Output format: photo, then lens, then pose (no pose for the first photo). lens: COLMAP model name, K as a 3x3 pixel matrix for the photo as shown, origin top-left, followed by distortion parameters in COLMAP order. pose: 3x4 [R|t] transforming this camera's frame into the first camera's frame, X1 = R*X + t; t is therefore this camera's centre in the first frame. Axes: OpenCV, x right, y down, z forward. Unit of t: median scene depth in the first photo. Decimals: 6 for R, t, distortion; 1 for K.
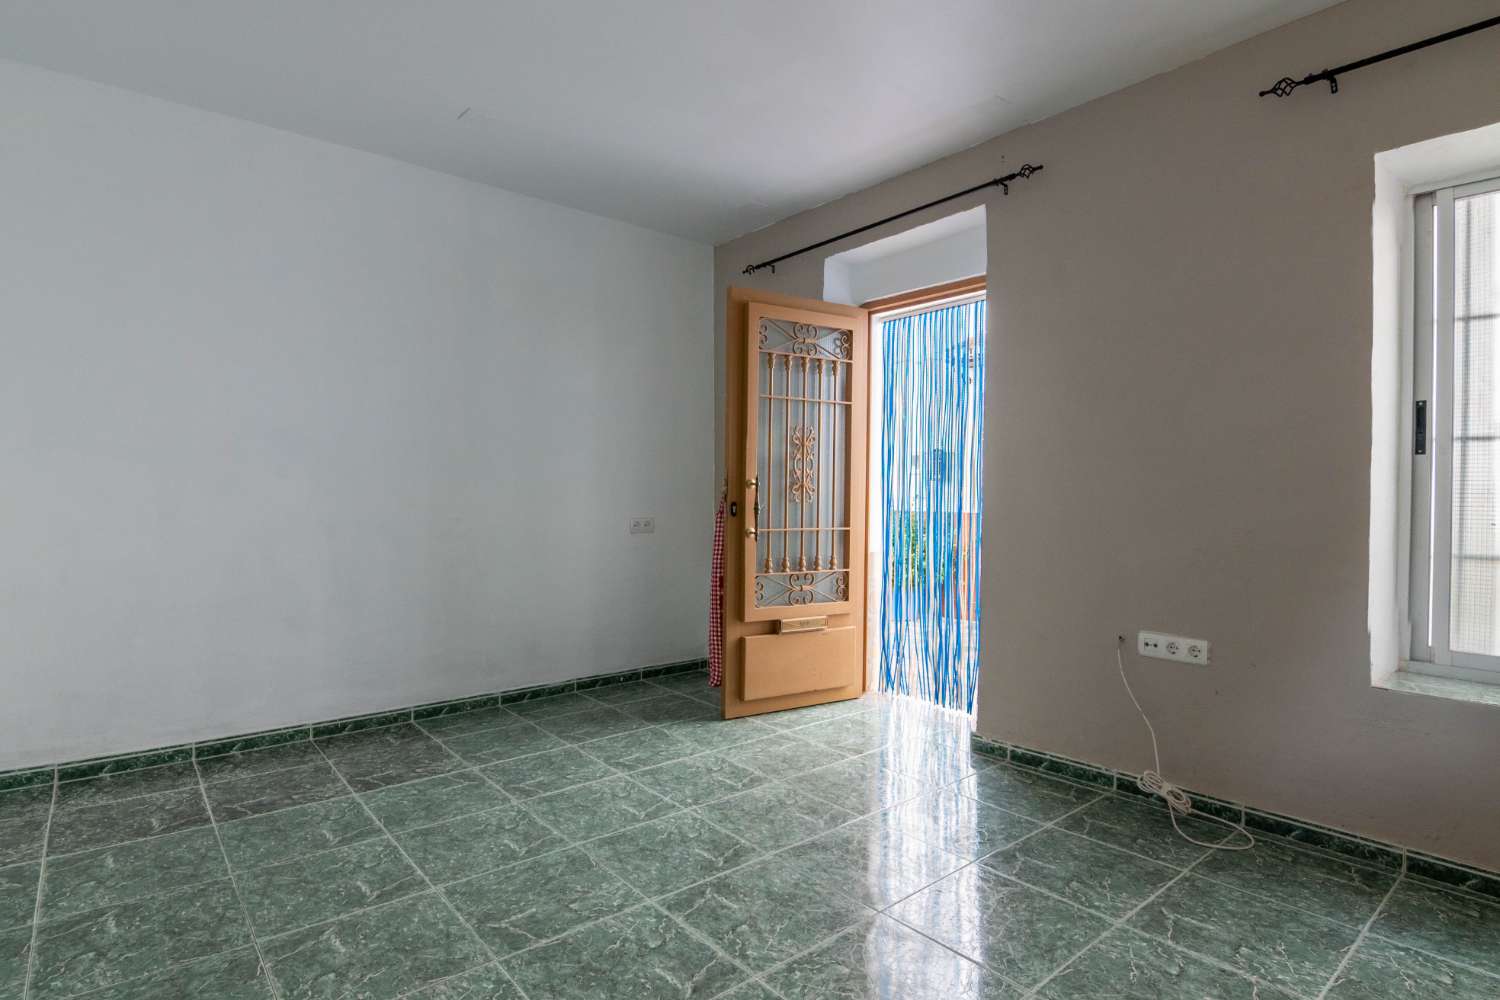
lens RADIAL K [[773.2, 0, 744.6], [0, 773.2, 498.4], [0, 0, 1]] dist [-0.030160, -0.000034]
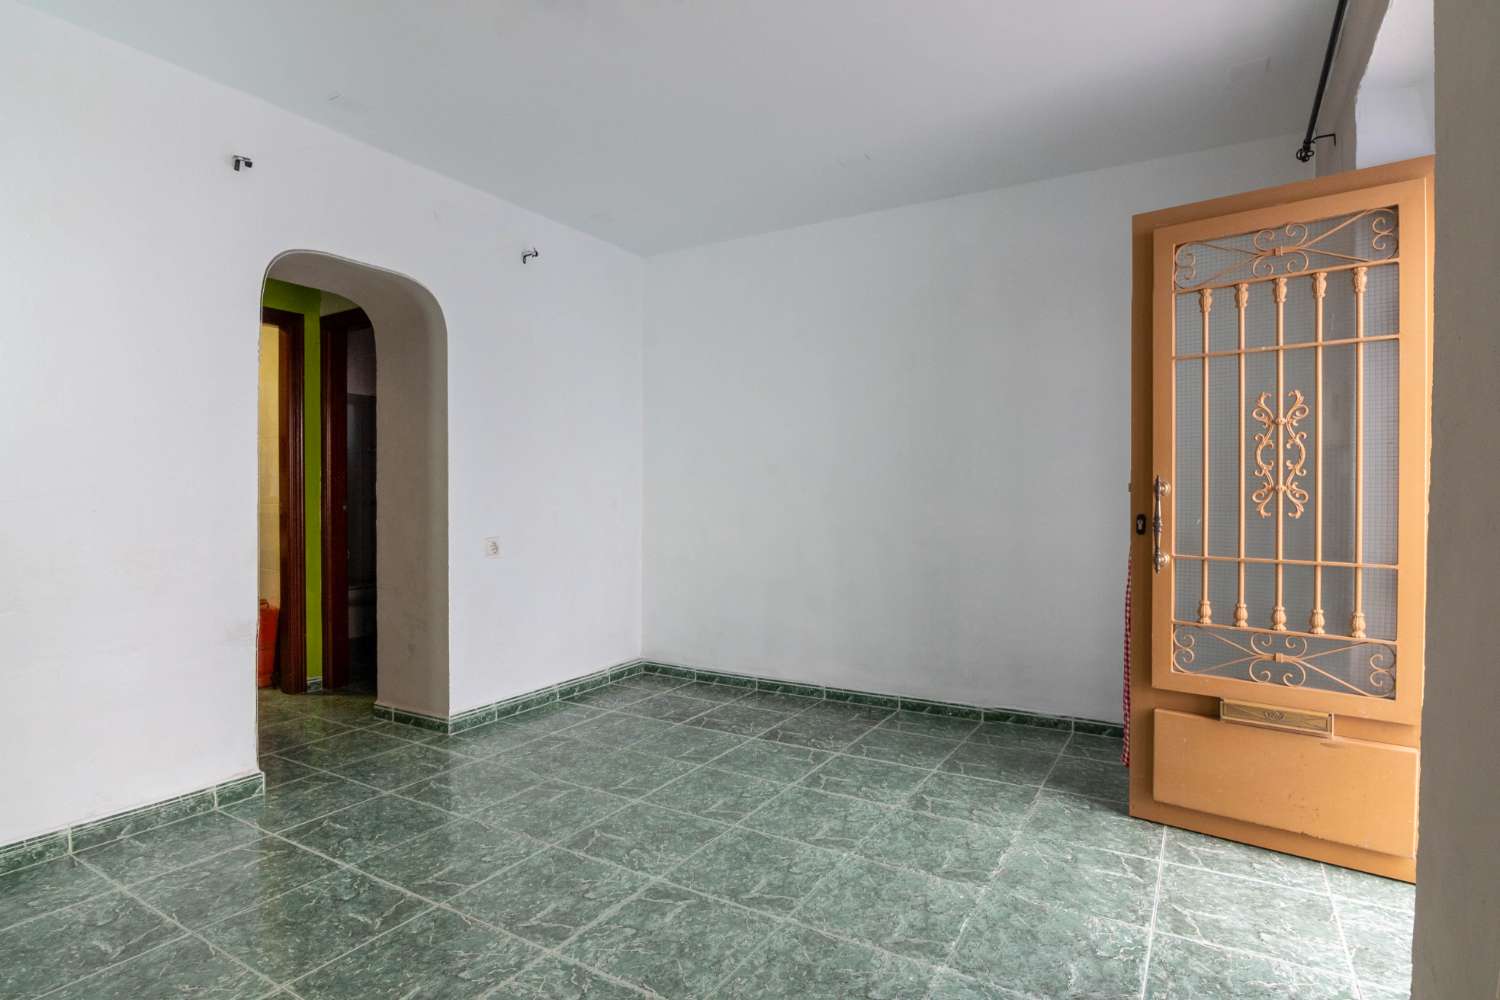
lens RADIAL K [[773.2, 0, 744.6], [0, 773.2, 498.4], [0, 0, 1]] dist [-0.030160, -0.000034]
pose [[0.321407, -0.002468, -0.946938, 0.639734], [-0.000512, 0.999996, -0.002779, -0.010345], [0.946941, 0.001378, 0.321405, 0.511217]]
